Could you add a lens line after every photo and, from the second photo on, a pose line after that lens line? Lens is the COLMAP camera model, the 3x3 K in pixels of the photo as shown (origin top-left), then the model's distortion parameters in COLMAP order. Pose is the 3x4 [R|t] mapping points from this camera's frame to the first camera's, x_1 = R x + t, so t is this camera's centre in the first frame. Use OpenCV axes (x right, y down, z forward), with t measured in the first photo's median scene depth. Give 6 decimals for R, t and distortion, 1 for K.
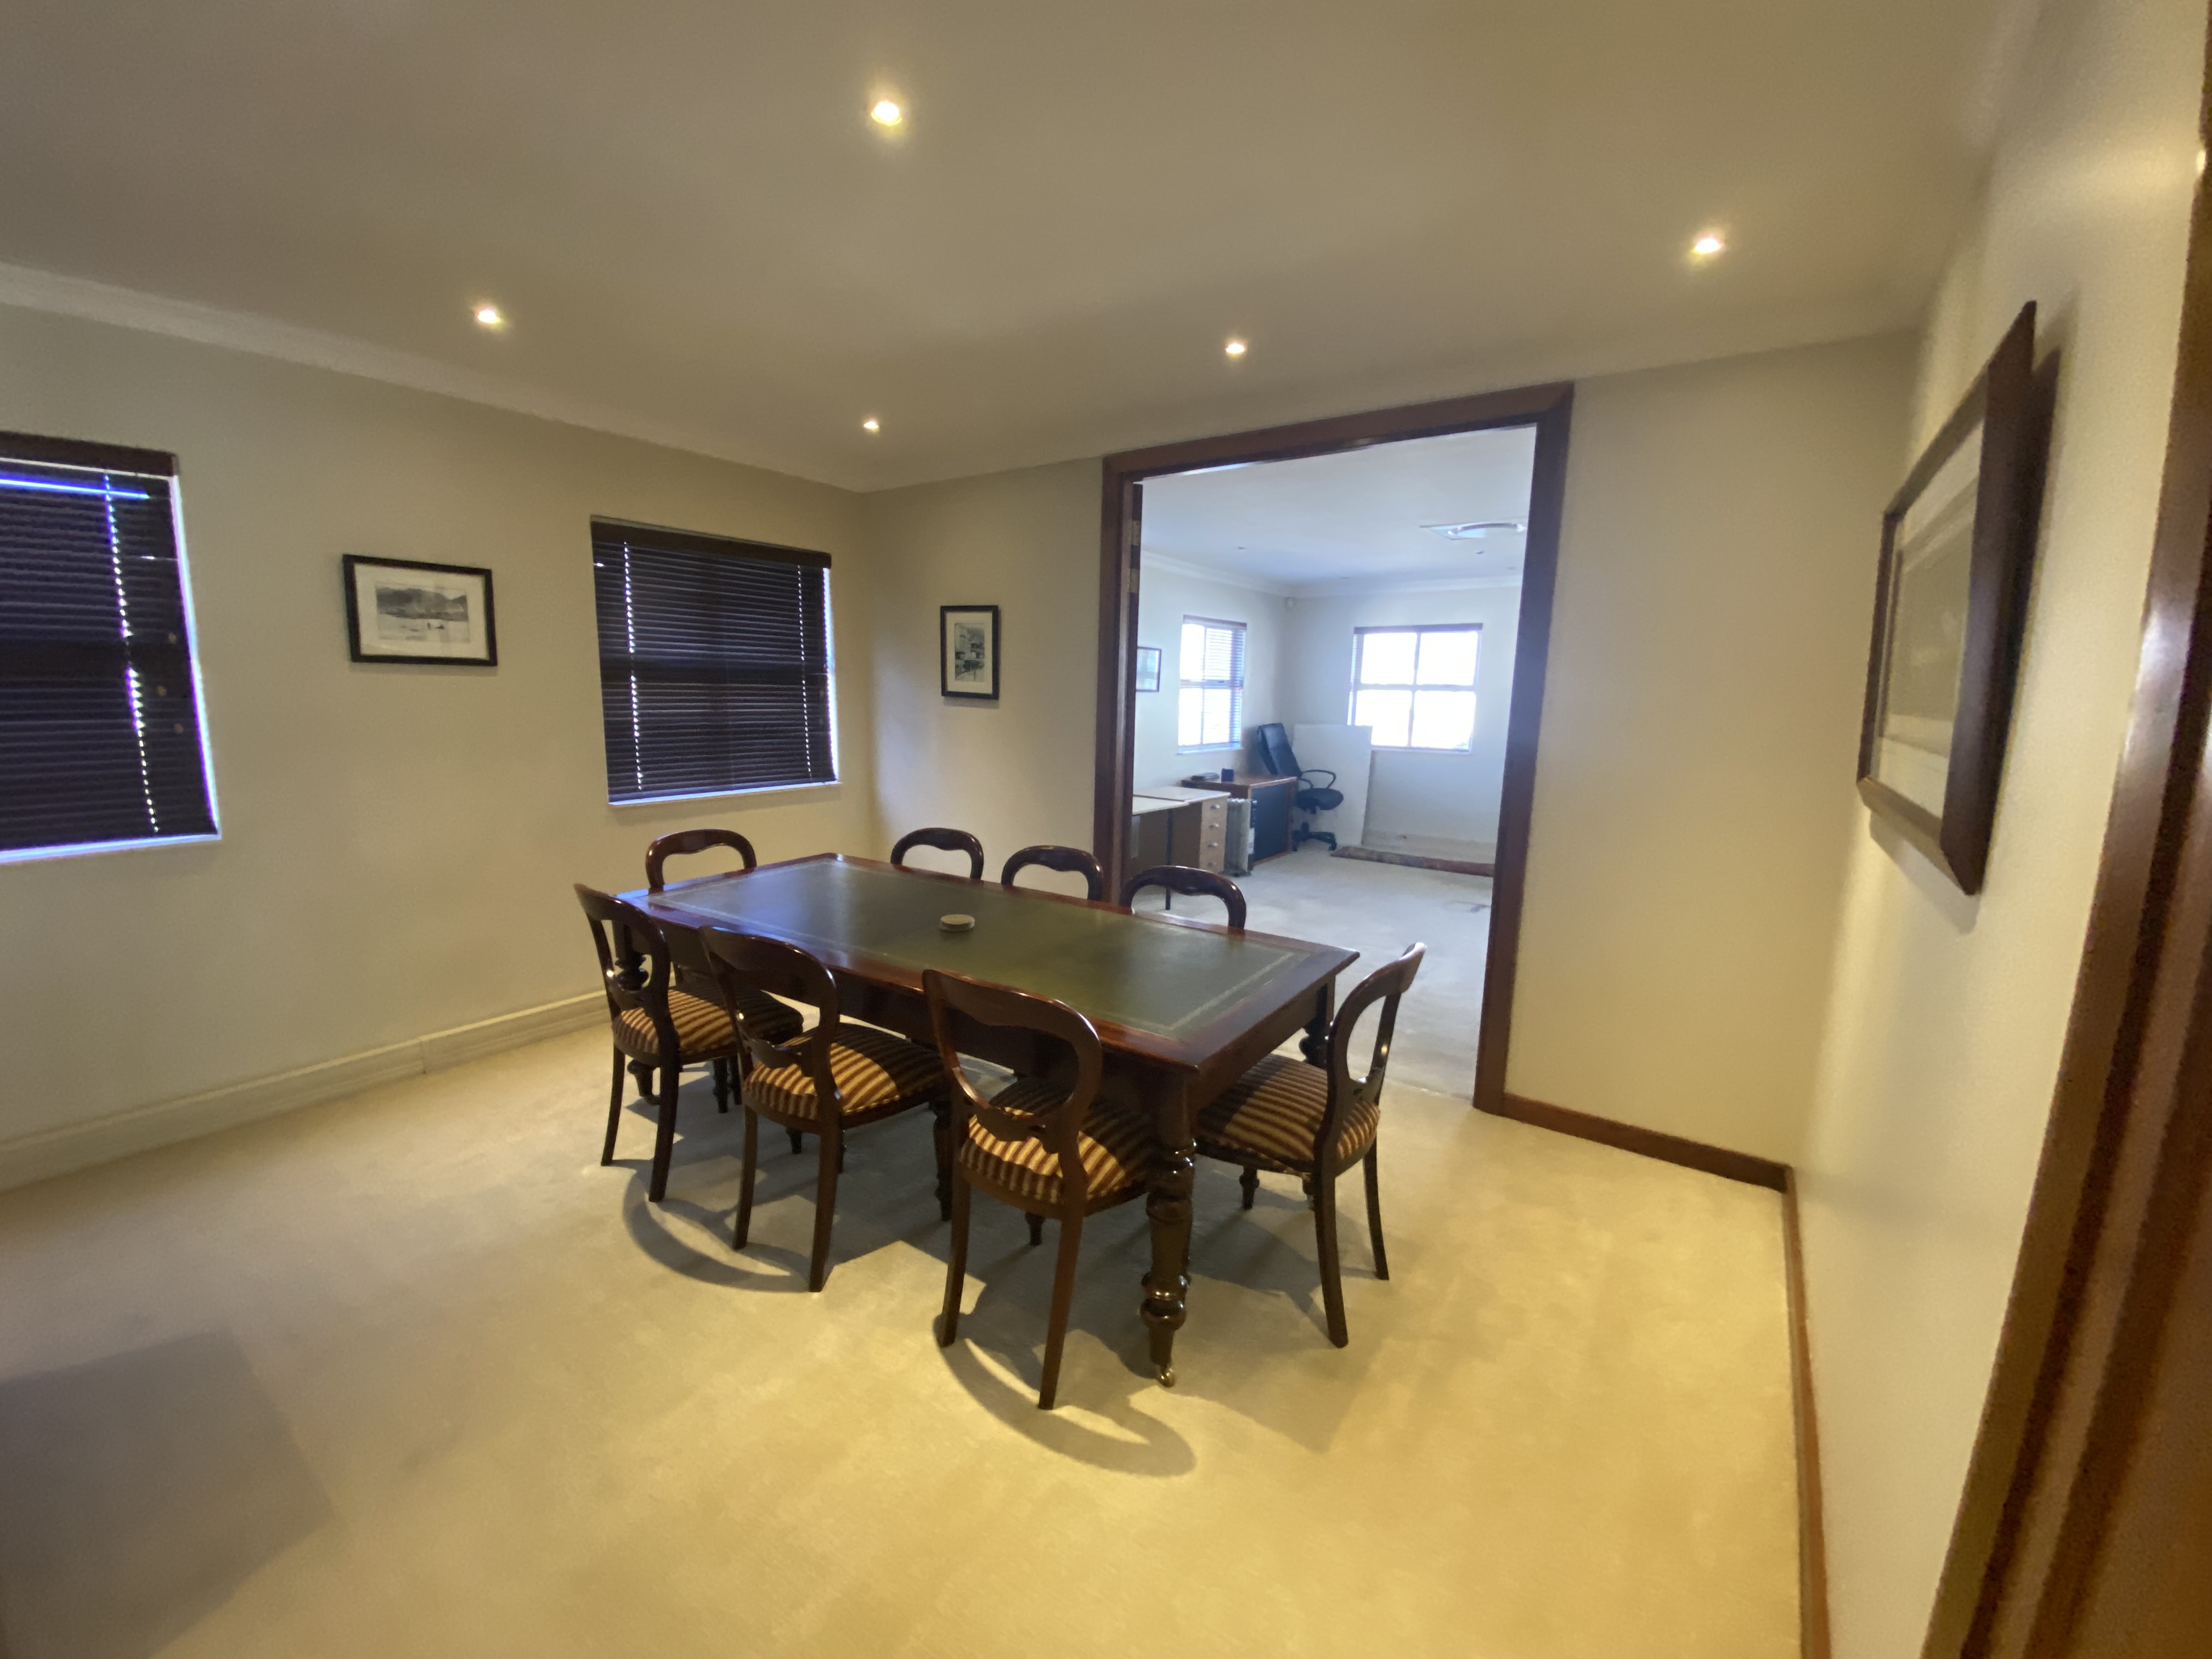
lens RADIAL K [[893.2, 0, 1102.6], [0, 893.2, 835.7], [0, 0, 1]] dist [0.054959, -0.038050]
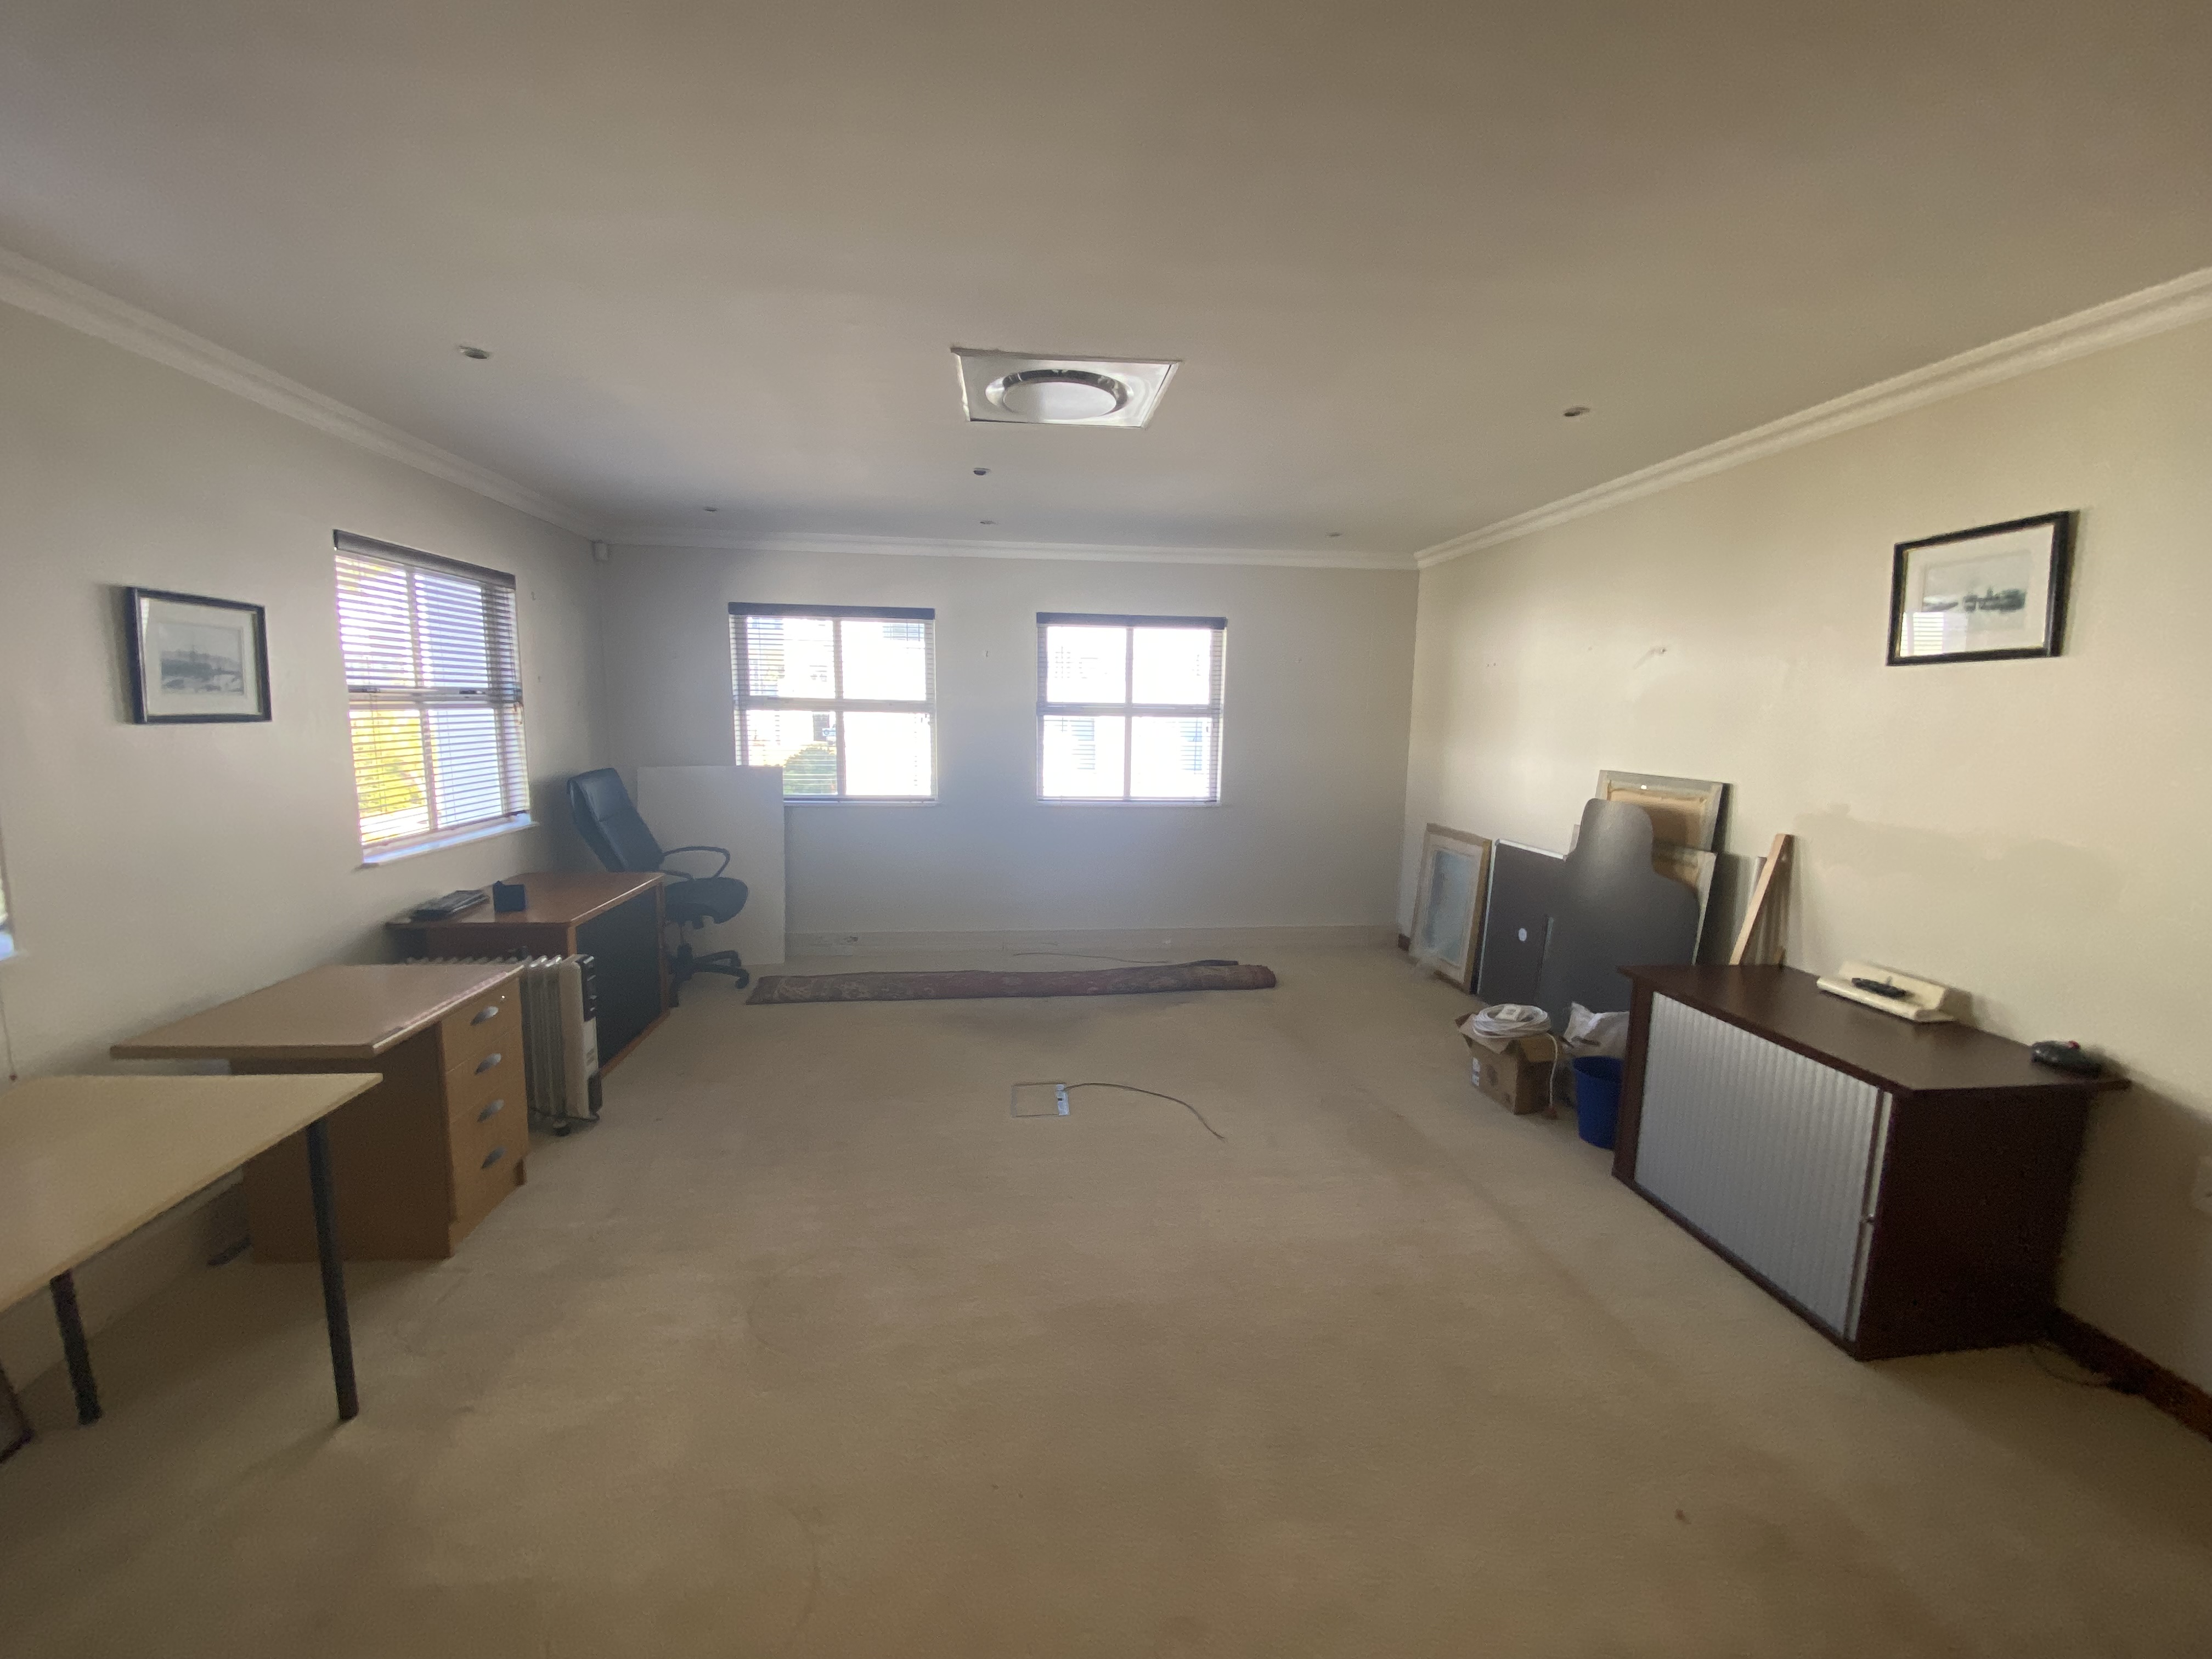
lens RADIAL K [[883.7, 0, 1106.0], [0, 883.7, 829.5], [0, 0, 1]] dist [0.018765, -0.019982]
pose [[0.739568, -0.100083, 0.665600, 0.060686], [0.111508, 0.993437, 0.025478, -0.071348], [-0.663781, 0.055377, 0.745874, 0.413986]]
